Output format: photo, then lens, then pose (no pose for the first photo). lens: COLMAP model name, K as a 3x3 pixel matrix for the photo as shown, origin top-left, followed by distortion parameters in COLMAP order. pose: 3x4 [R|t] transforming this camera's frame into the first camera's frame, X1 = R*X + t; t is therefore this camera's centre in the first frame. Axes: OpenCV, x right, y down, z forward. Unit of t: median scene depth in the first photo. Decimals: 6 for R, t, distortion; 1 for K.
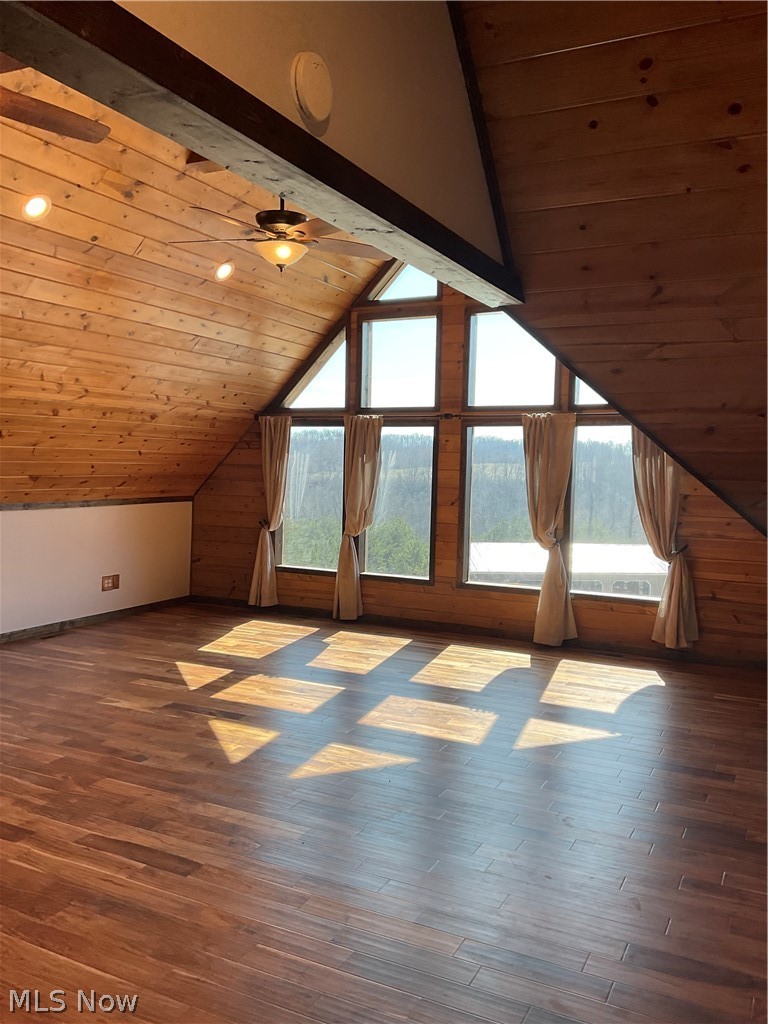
lens RADIAL K [[851.5, 0, 384.0], [0, 851.5, 512.0], [0, 0, 1]] dist [0.045711, 0.000465]
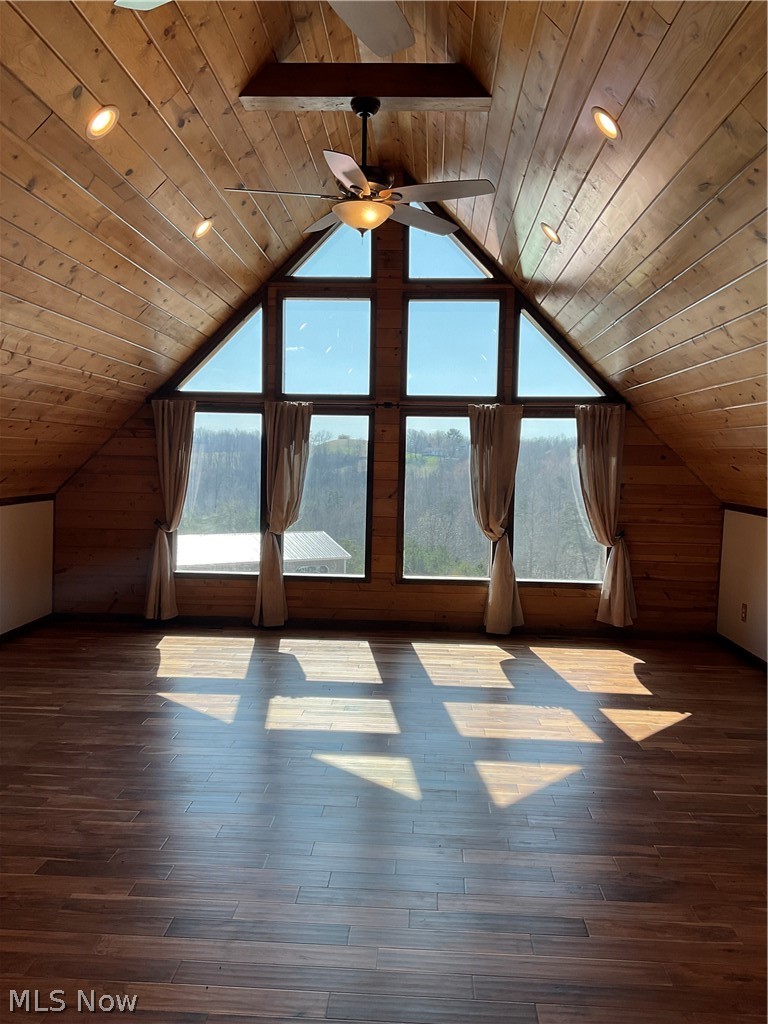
lens RADIAL K [[854.9, 0, 384.0], [0, 854.9, 512.0], [0, 0, 1]] dist [0.064738, 0.000694]
pose [[0.912697, -0.029629, 0.407562, -0.320249], [0.023580, 0.999525, 0.019859, -0.011556], [-0.407957, -0.008515, 0.912962, 0.121656]]
